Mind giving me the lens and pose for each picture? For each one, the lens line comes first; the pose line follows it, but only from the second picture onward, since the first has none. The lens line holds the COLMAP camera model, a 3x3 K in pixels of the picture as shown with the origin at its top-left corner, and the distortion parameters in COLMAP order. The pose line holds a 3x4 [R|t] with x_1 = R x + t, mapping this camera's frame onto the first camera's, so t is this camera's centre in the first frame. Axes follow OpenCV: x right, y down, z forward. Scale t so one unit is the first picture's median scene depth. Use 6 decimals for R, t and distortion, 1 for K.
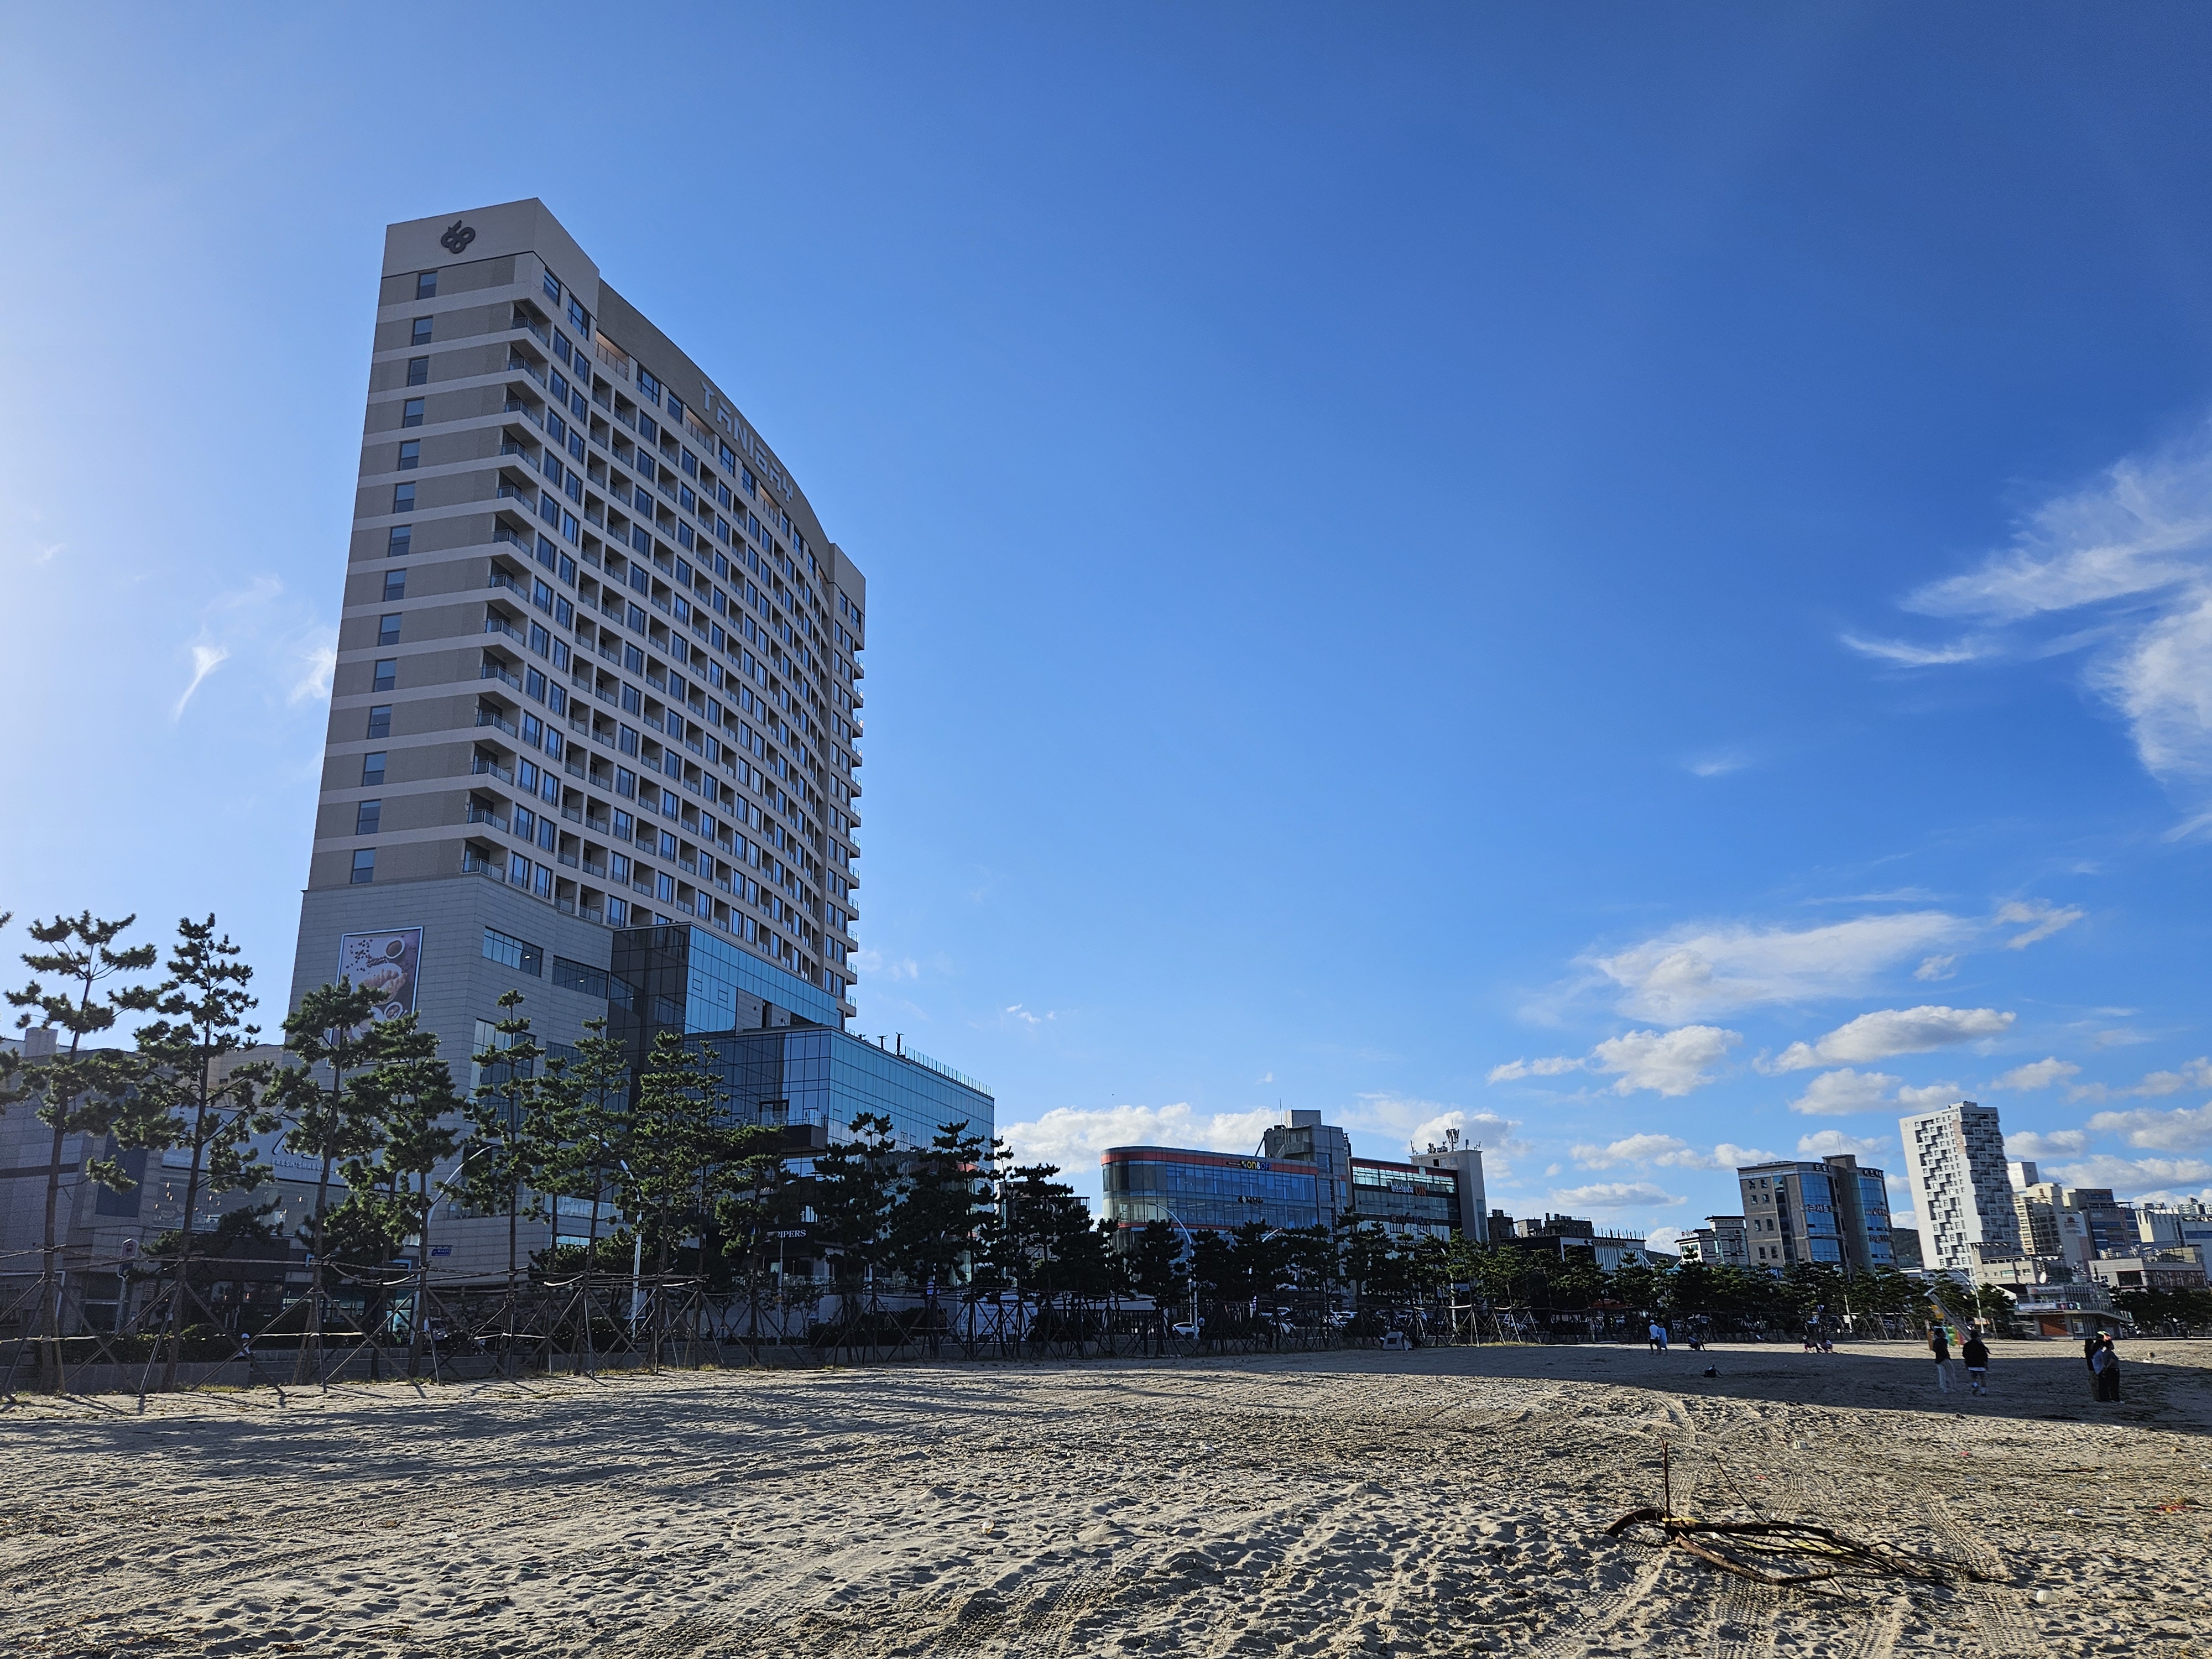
lens RADIAL K [[1773.9, 0, 1106.0], [0, 1773.9, 829.5], [0, 0, 1]] dist [0.069824, -0.001715]
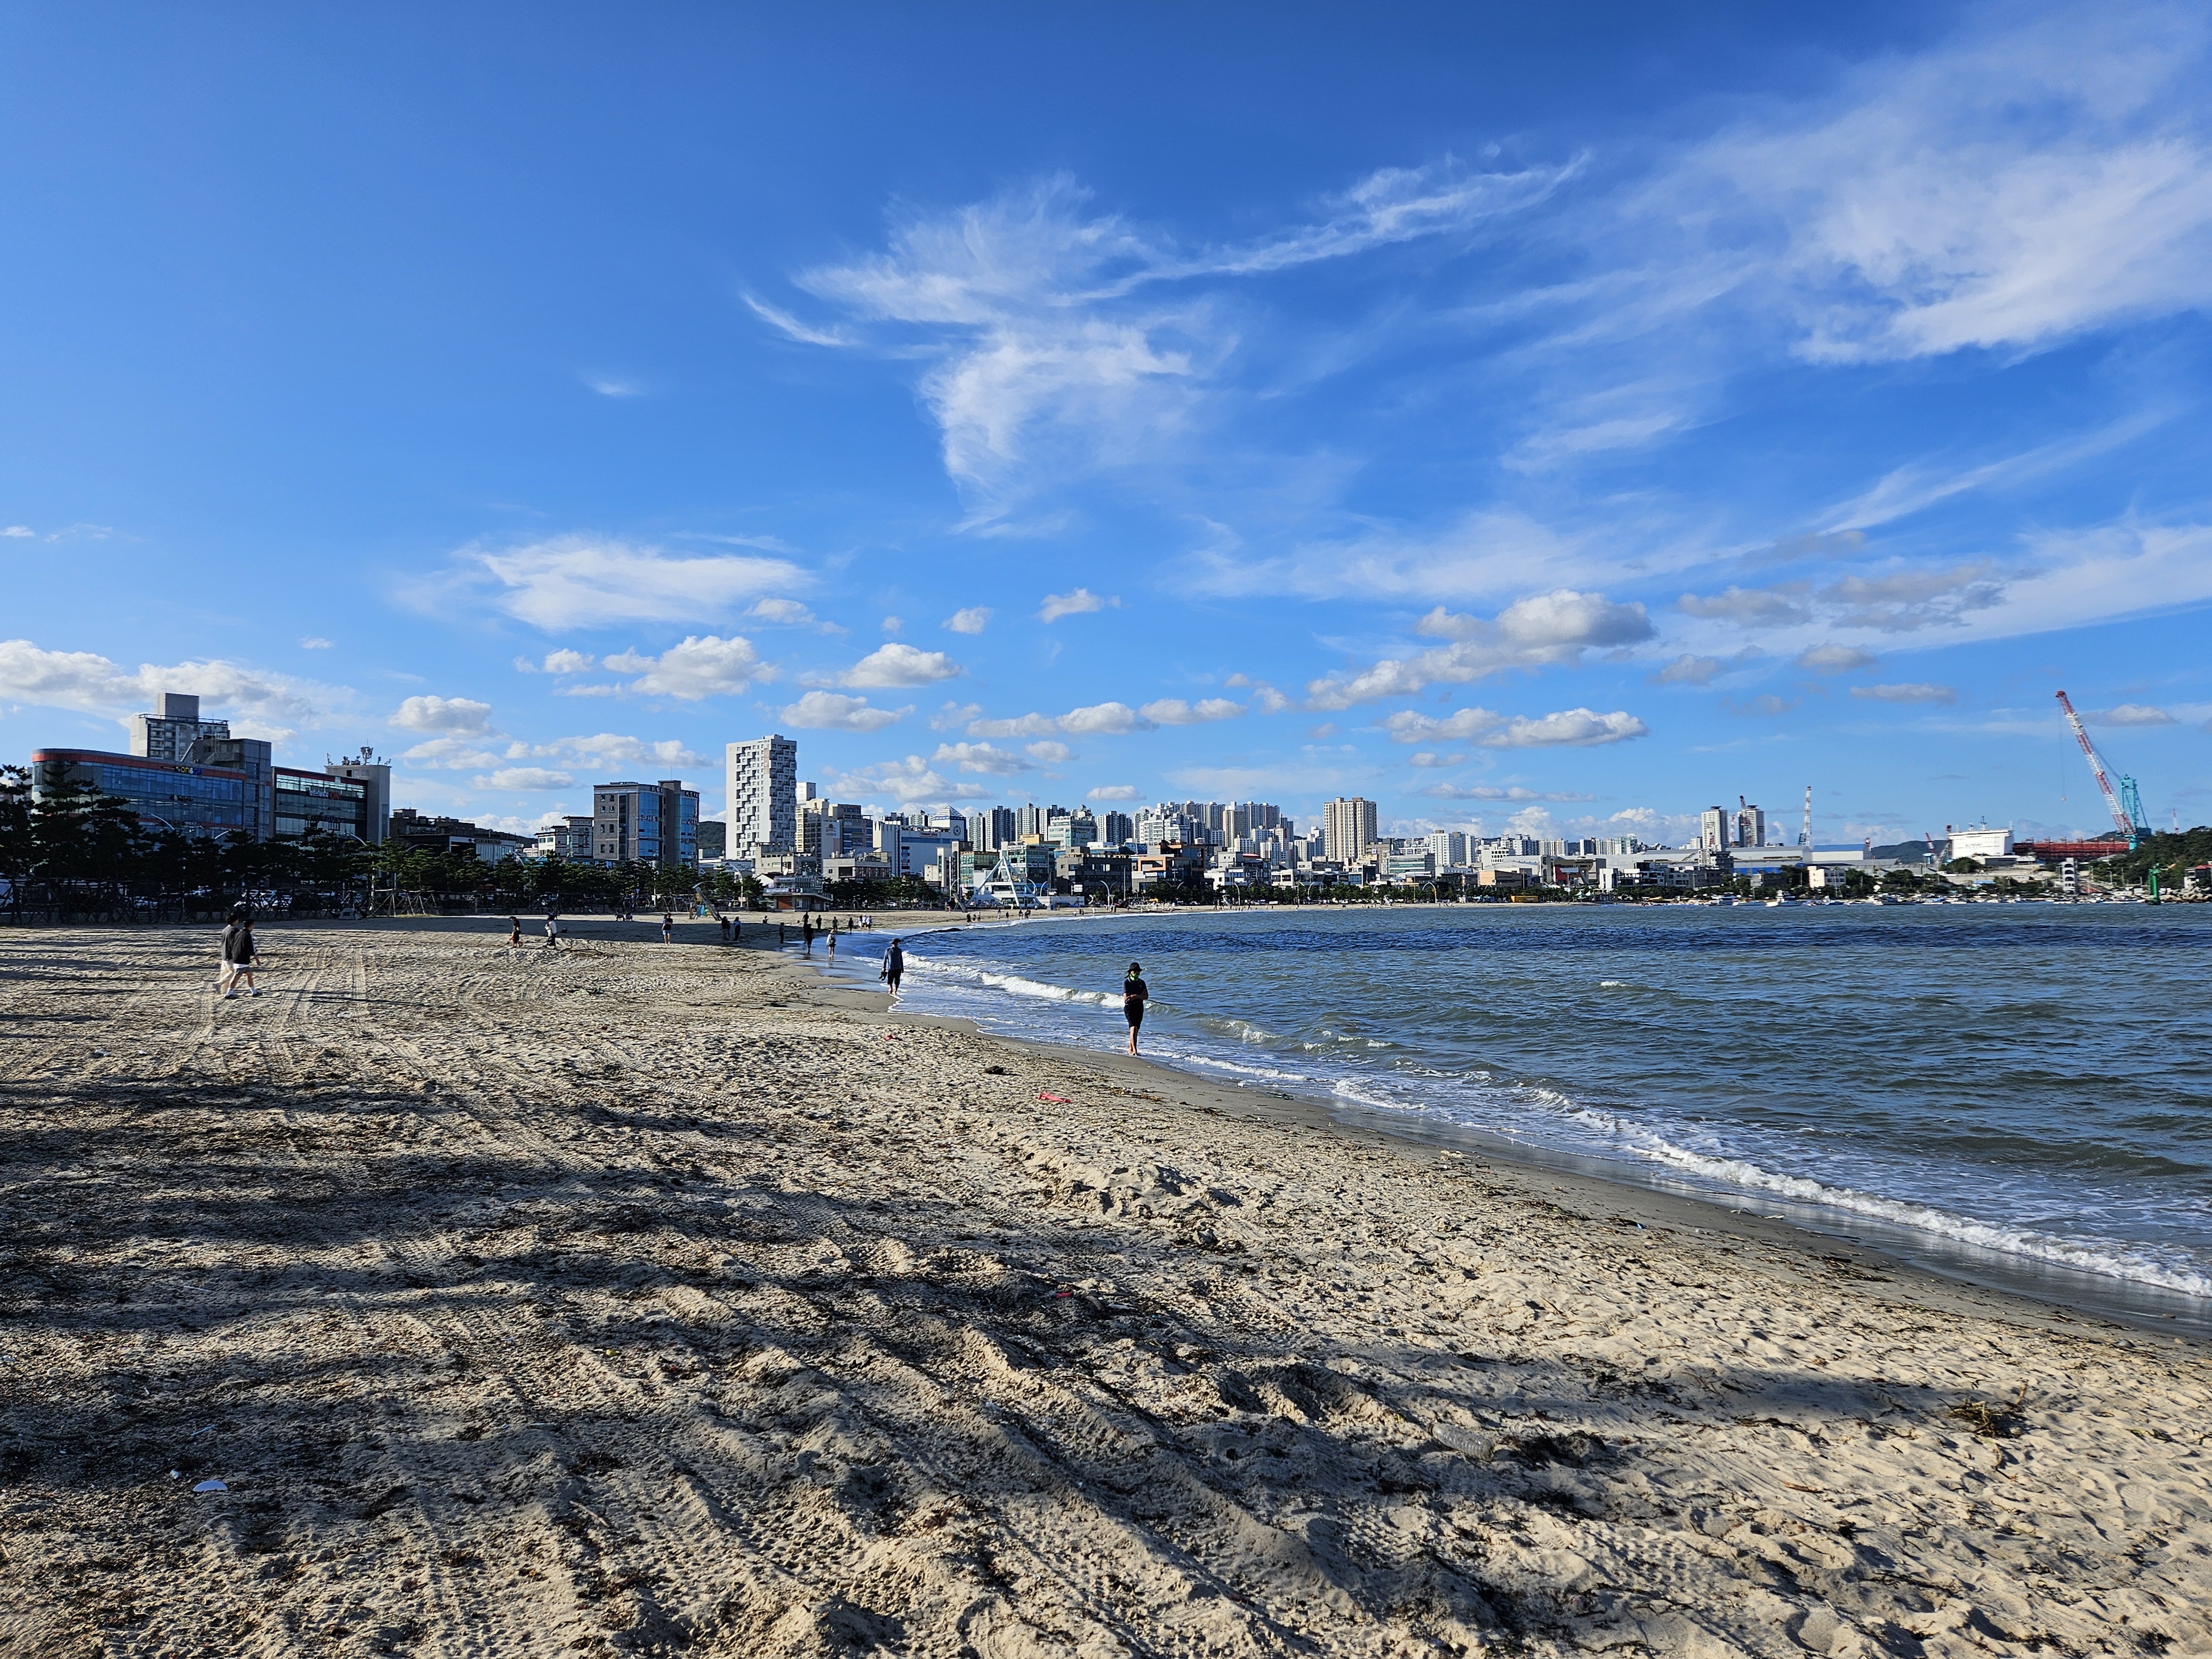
lens RADIAL K [[1773.9, 0, 1106.0], [0, 1773.9, 829.5], [0, 0, 1]] dist [0.069824, -0.001715]
pose [[0.815102, 0.038570, 0.578032, -0.058368], [-0.168620, 0.970376, 0.173027, -0.043104], [-0.554234, -0.238503, 0.797459, -0.155102]]
